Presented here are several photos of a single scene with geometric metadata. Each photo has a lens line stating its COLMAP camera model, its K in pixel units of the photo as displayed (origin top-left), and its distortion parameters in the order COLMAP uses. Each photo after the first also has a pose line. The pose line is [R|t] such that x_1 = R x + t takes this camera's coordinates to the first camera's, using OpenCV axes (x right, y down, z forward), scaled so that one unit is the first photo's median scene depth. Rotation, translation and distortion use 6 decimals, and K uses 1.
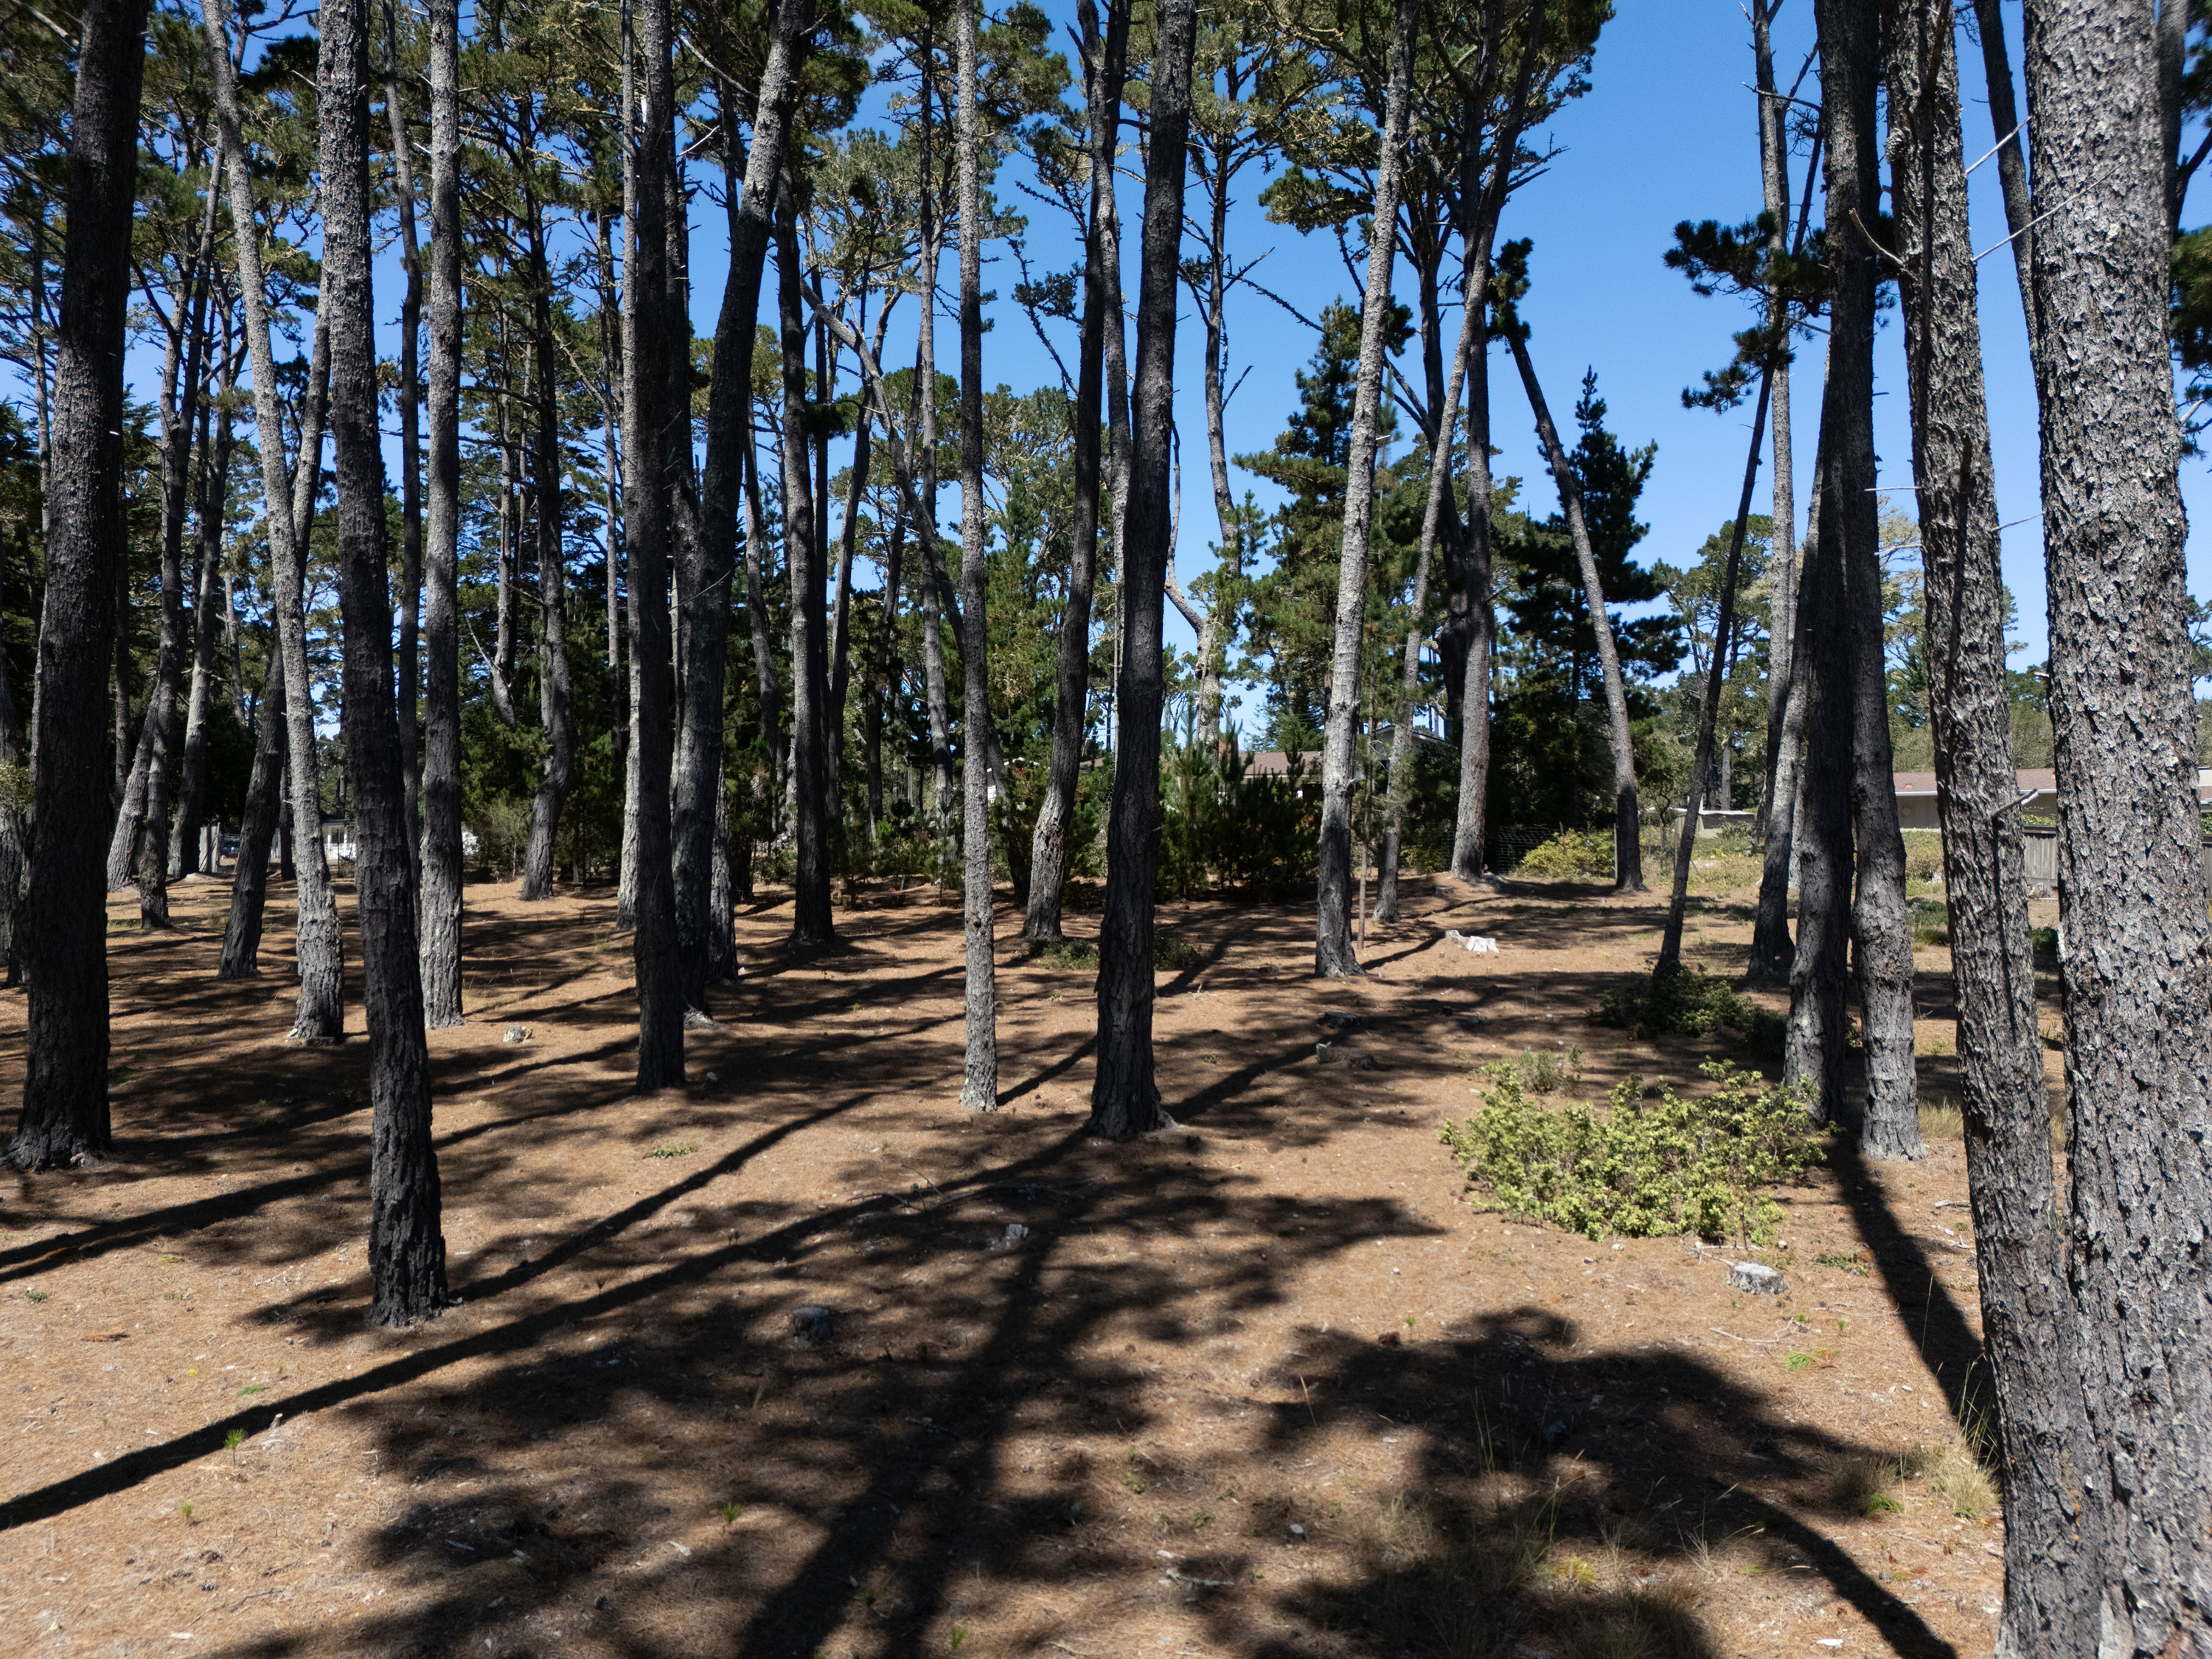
lens RADIAL K [[1646.3, 0, 1126.6], [0, 1646.3, 824.1], [0, 0, 1]] dist [0.047942, -0.035565]
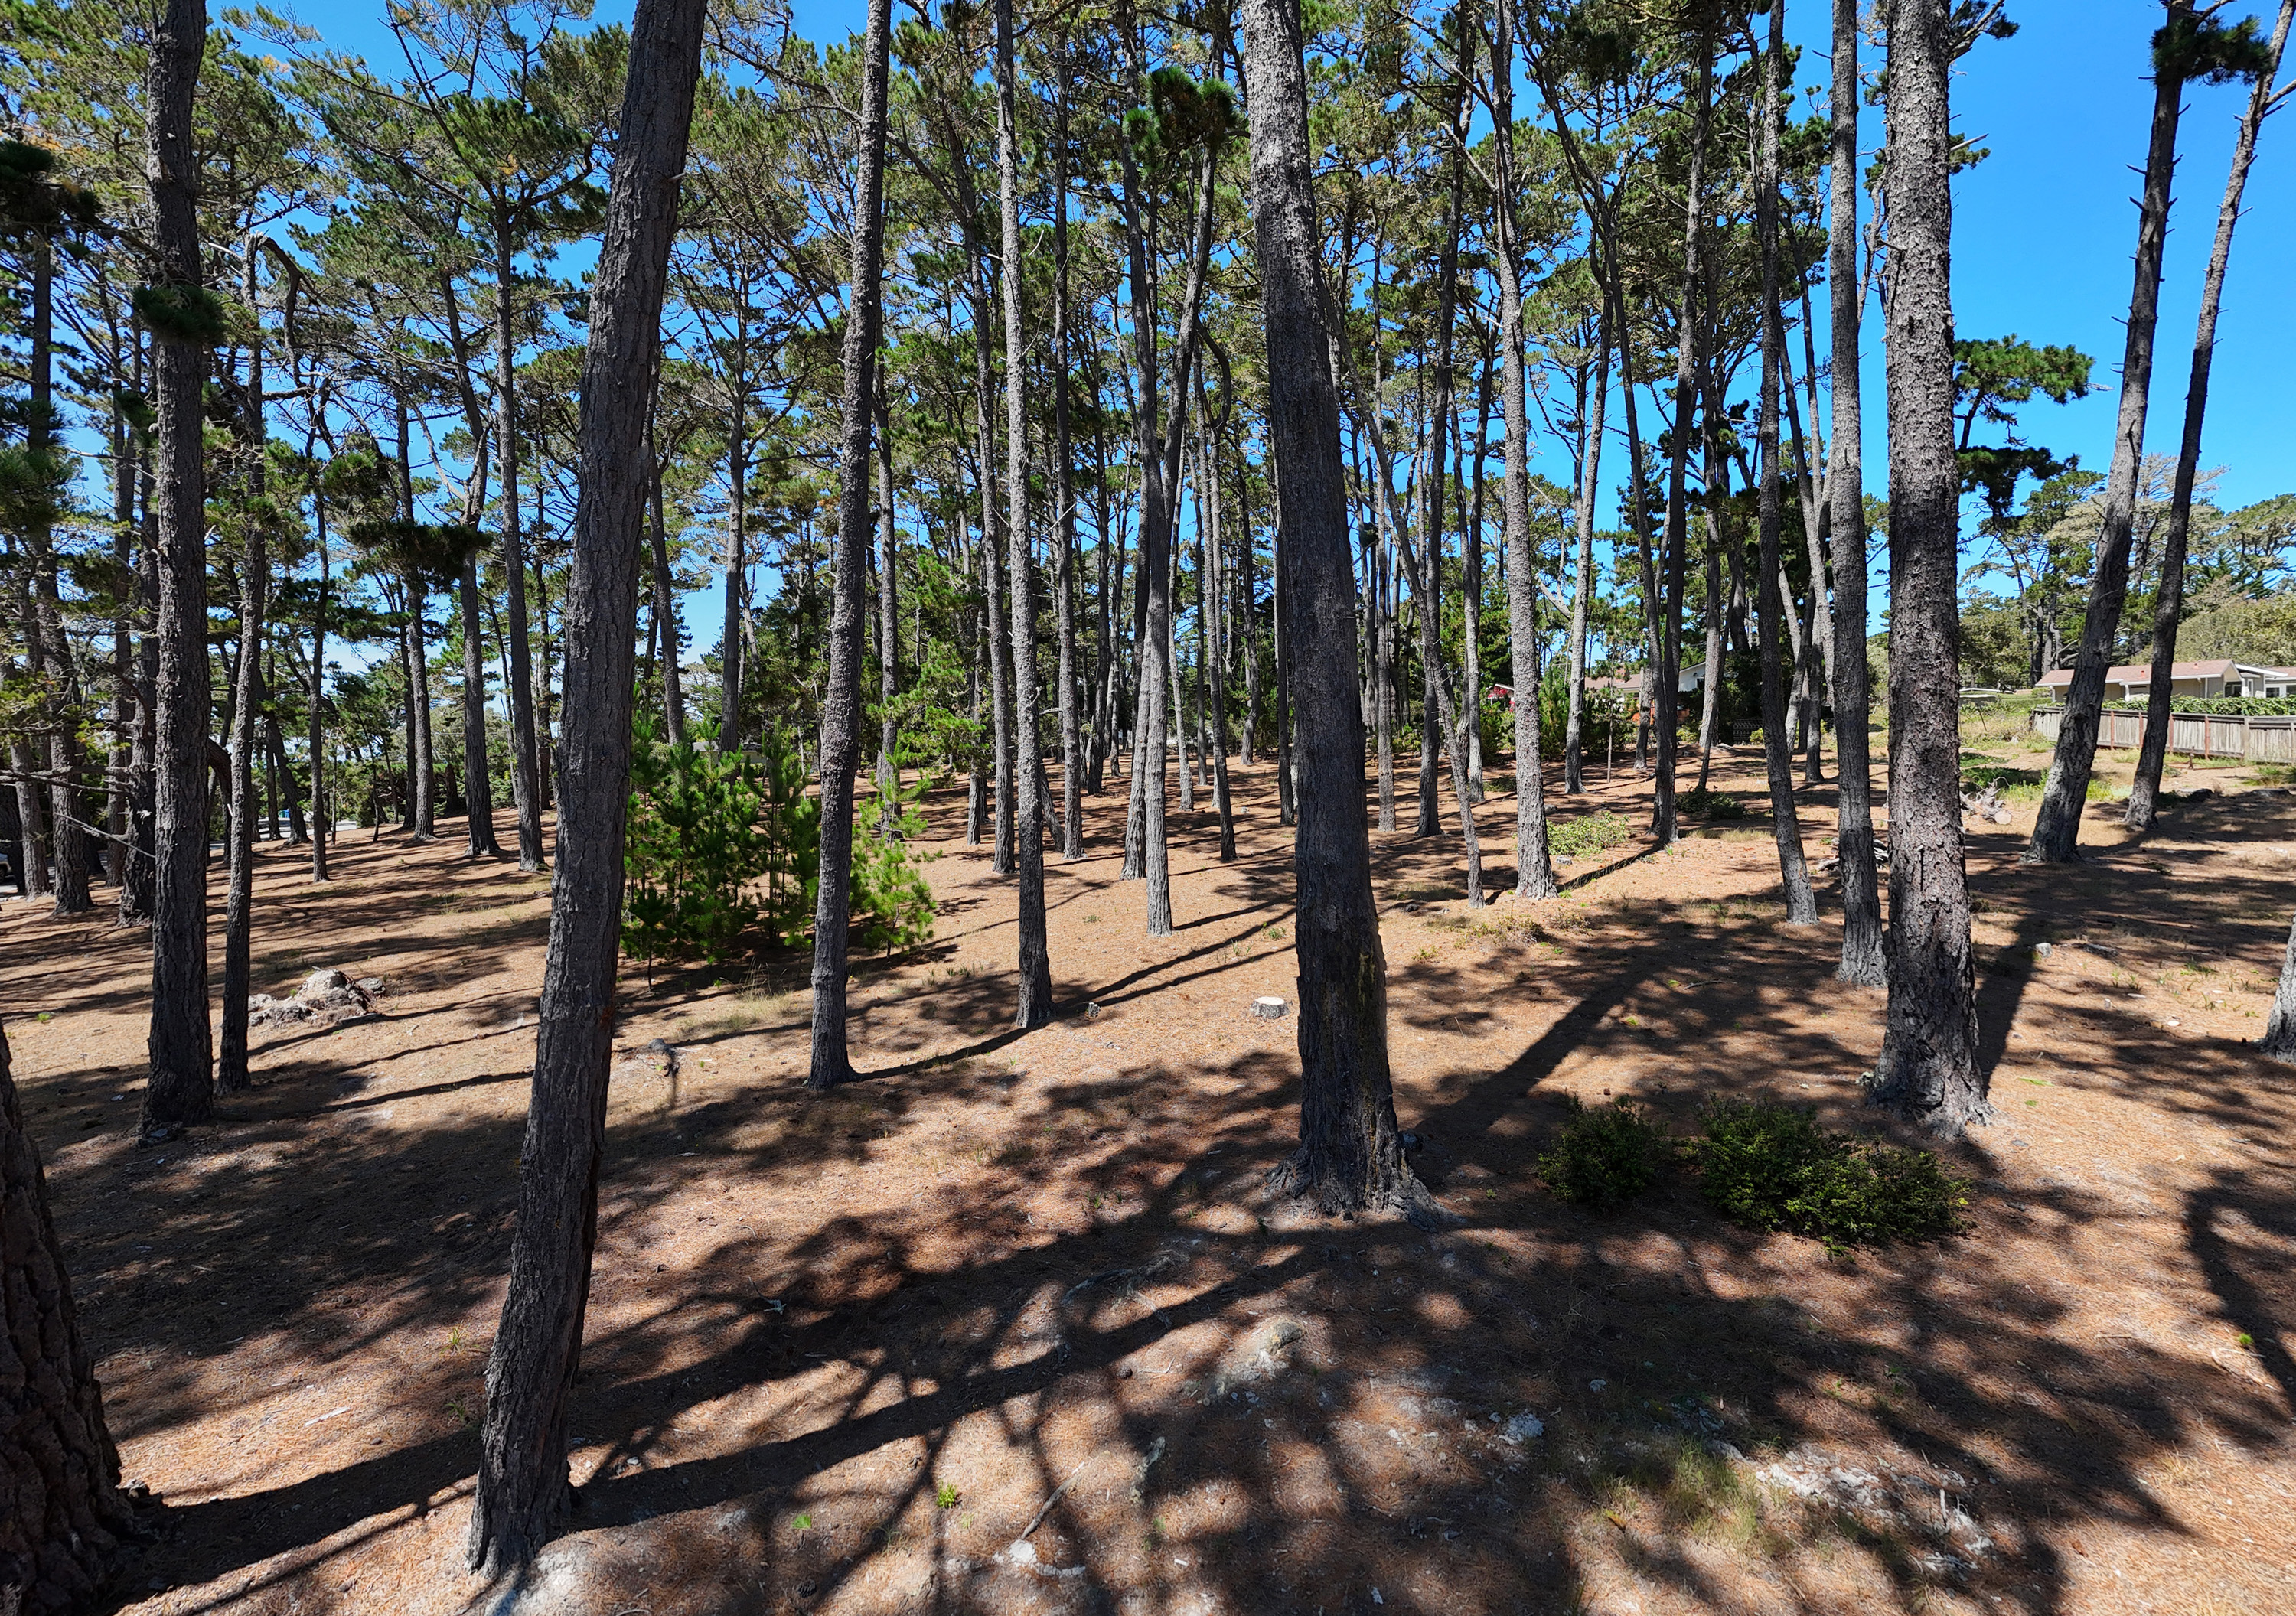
lens RADIAL K [[996.4, 0, 1141.3], [0, 996.4, 785.4], [0, 0, 1]] dist [0.005920, -0.000141]
pose [[0.901557, -0.017866, -0.432291, 0.135181], [0.044625, 0.997658, 0.051835, -0.020166], [0.430353, -0.066024, 0.900243, -0.404286]]
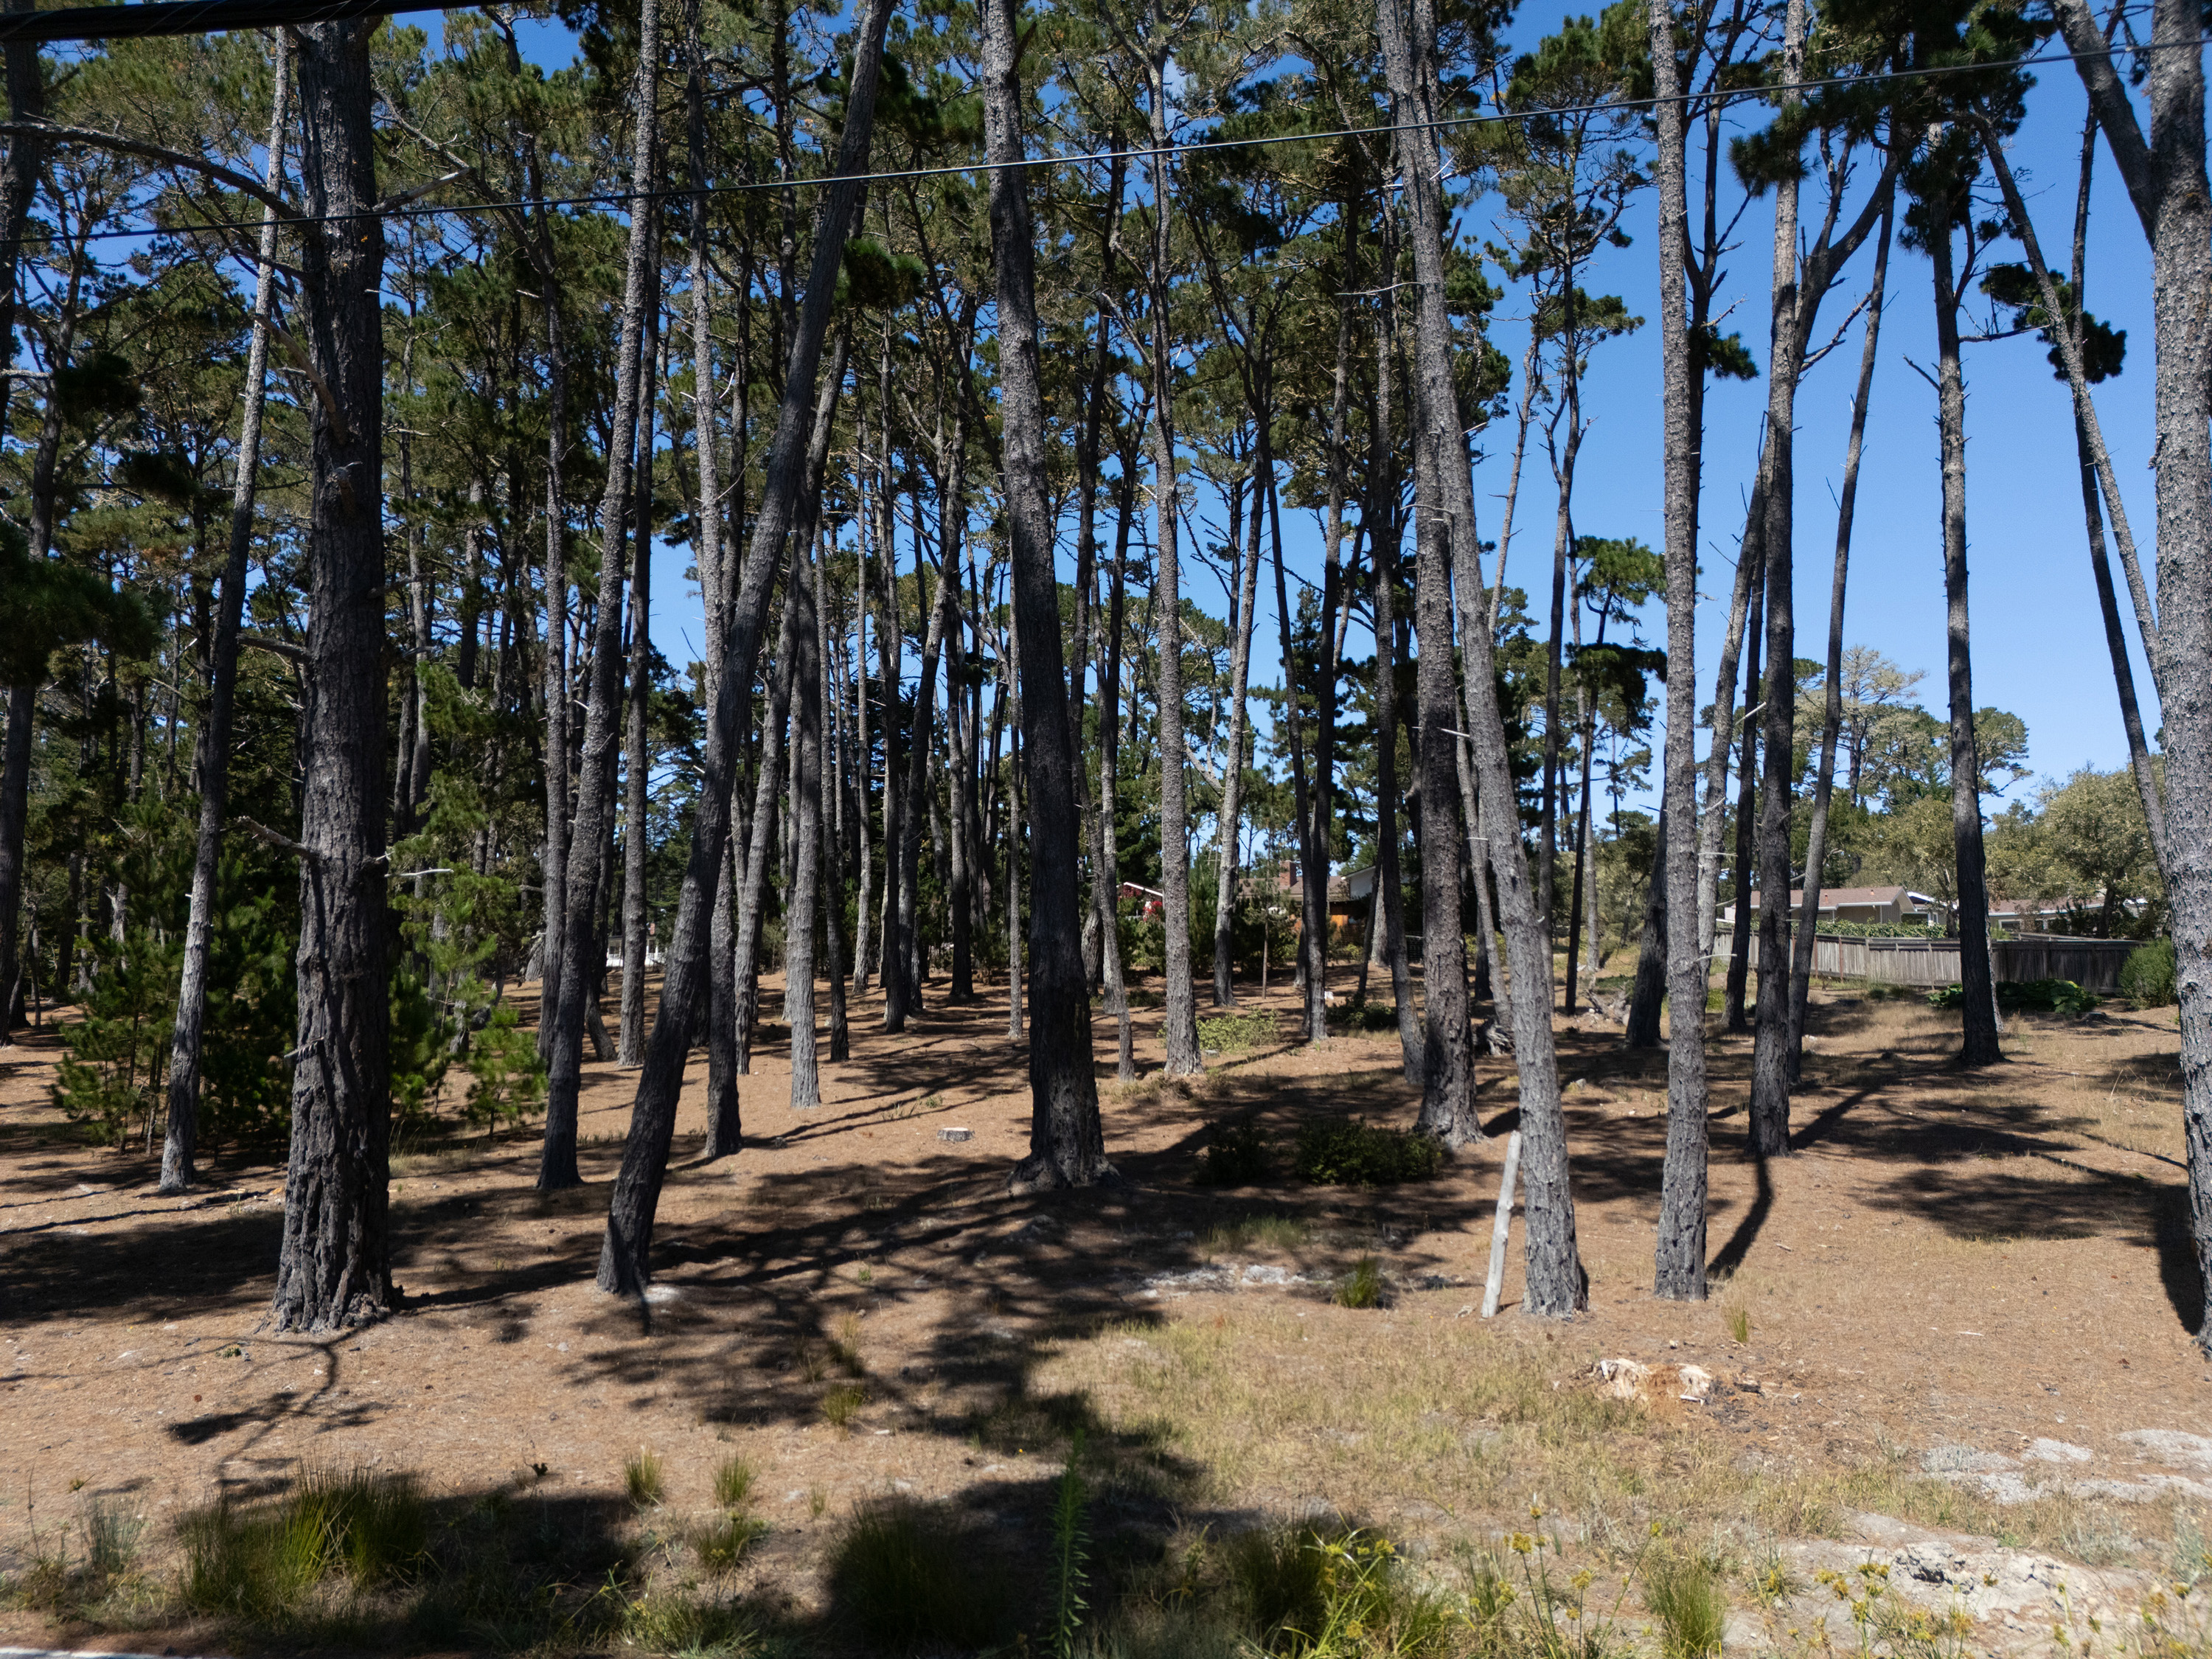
lens RADIAL K [[1646.3, 0, 1096.1], [0, 1646.3, 830.0], [0, 0, 1]] dist [0.047942, -0.035565]
pose [[0.992865, -0.015548, -0.118226, 0.158593], [0.007511, 0.997649, -0.068123, 0.011605], [0.119007, 0.066749, 0.990647, -0.727552]]
